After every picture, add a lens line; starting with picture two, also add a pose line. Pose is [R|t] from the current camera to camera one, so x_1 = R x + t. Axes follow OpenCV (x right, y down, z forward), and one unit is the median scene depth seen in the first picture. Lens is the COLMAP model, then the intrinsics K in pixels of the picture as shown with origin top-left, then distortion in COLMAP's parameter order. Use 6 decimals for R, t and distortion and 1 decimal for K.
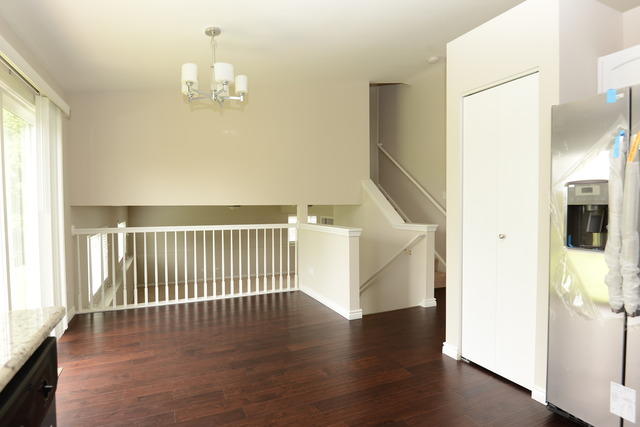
lens RADIAL K [[348.6, 0, 321.7], [0, 348.6, 217.5], [0, 0, 1]] dist [-0.016563, -0.005291]
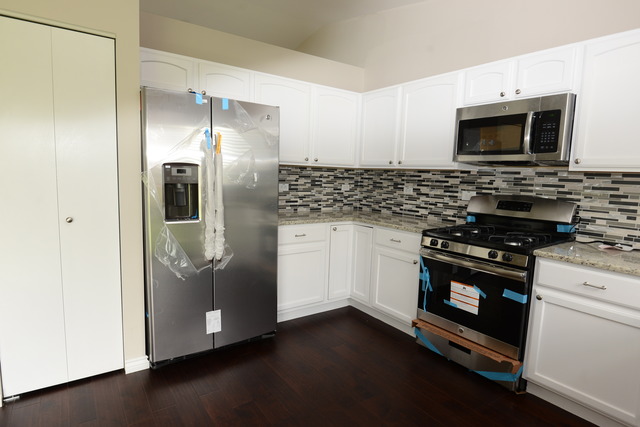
lens RADIAL K [[348.6, 0, 318.7], [0, 348.6, 214.7], [0, 0, 1]] dist [-0.016563, -0.005291]
pose [[-0.181723, -0.120177, 0.975979, -0.502601], [0.004128, 0.992402, 0.122967, -0.073485], [-0.983341, 0.026375, -0.179846, 0.724449]]
